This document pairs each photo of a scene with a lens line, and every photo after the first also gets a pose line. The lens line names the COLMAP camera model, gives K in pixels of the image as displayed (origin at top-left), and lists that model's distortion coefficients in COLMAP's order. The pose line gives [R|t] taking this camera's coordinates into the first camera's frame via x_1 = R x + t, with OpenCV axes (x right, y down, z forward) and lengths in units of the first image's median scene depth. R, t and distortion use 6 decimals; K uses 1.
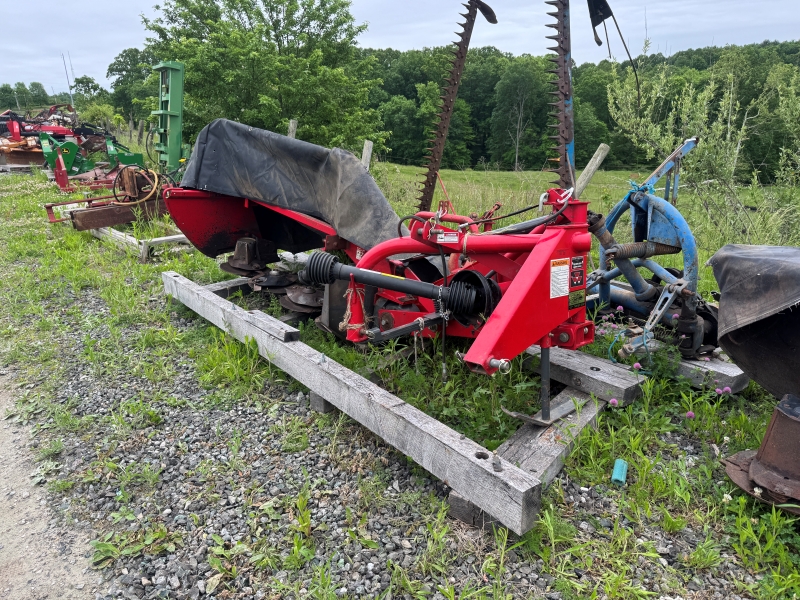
lens RADIAL K [[571.5, 0, 408.8], [0, 571.5, 308.9], [0, 0, 1]] dist [0.023429, -0.028385]
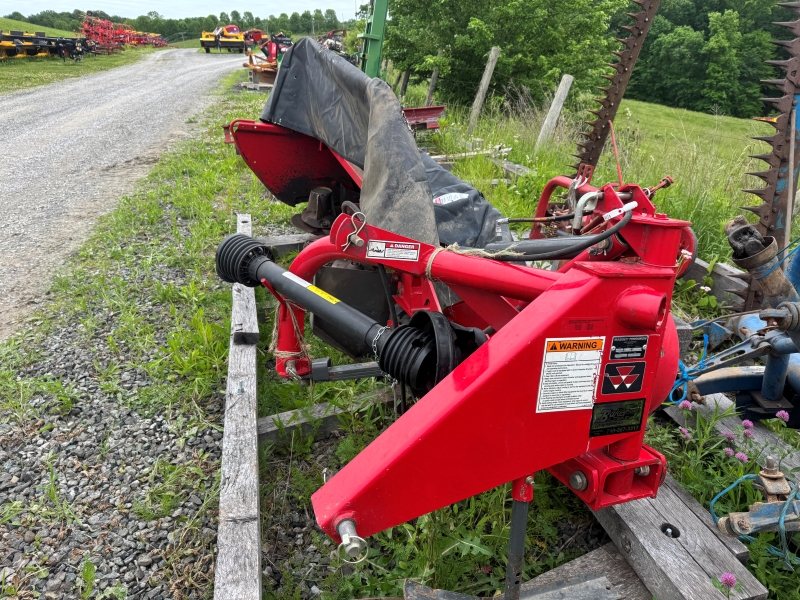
lens RADIAL K [[571.5, 0, 401.5], [0, 571.5, 300.2], [0, 0, 1]] dist [0.023429, -0.028385]
pose [[0.904273, 0.195775, -0.379423, 0.184170], [-0.160406, 0.979353, 0.123035, -0.091583], [0.395677, -0.050395, 0.917006, 0.302510]]
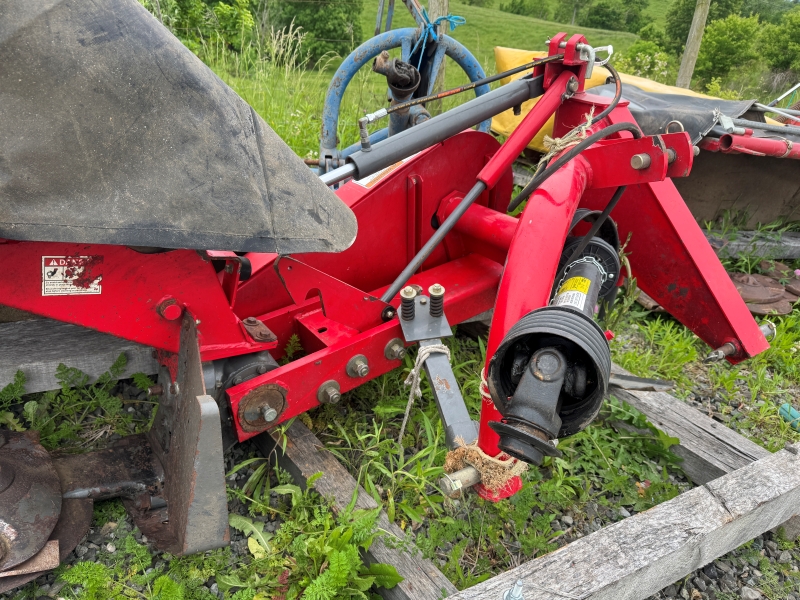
lens RADIAL K [[571.5, 0, 402.7], [0, 571.5, 298.4], [0, 0, 1]] dist [0.023429, -0.028385]
pose [[0.167400, -0.443035, 0.880737, -0.266780], [0.146517, 0.894602, 0.422161, -0.153506], [-0.974941, 0.058373, 0.214668, 0.667958]]
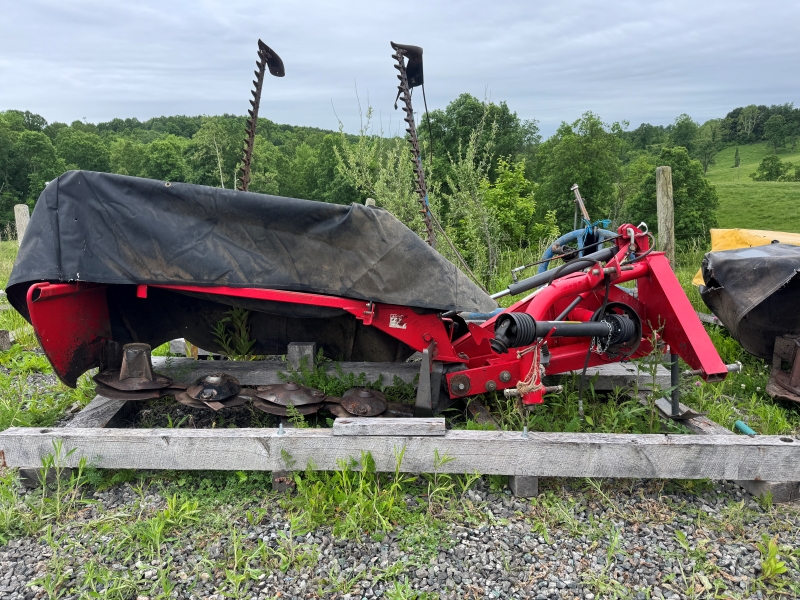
lens RADIAL K [[571.5, 0, 396.7], [0, 571.5, 320.0], [0, 0, 1]] dist [0.023429, -0.028385]
pose [[0.679285, -0.180146, 0.711421, -0.603844], [0.238313, 0.971015, 0.018332, -0.096860], [-0.694103, 0.157088, 0.702527, 0.332549]]
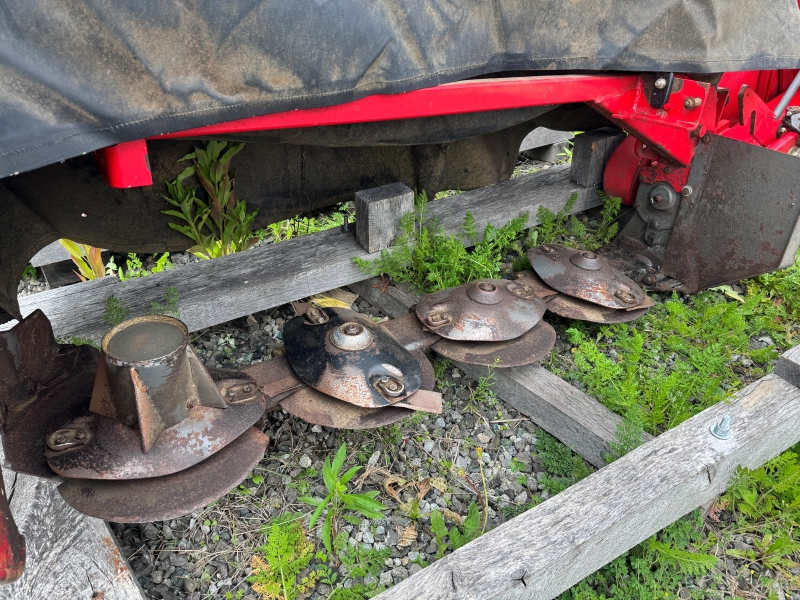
lens RADIAL K [[571.5, 0, 399.6], [0, 571.5, 321.3], [0, 0, 1]] dist [0.023429, -0.028385]
pose [[0.168630, -0.614133, 0.770977, -0.470846], [0.321845, 0.773613, 0.545838, -0.232121], [-0.931654, 0.156091, 0.328110, 0.915493]]
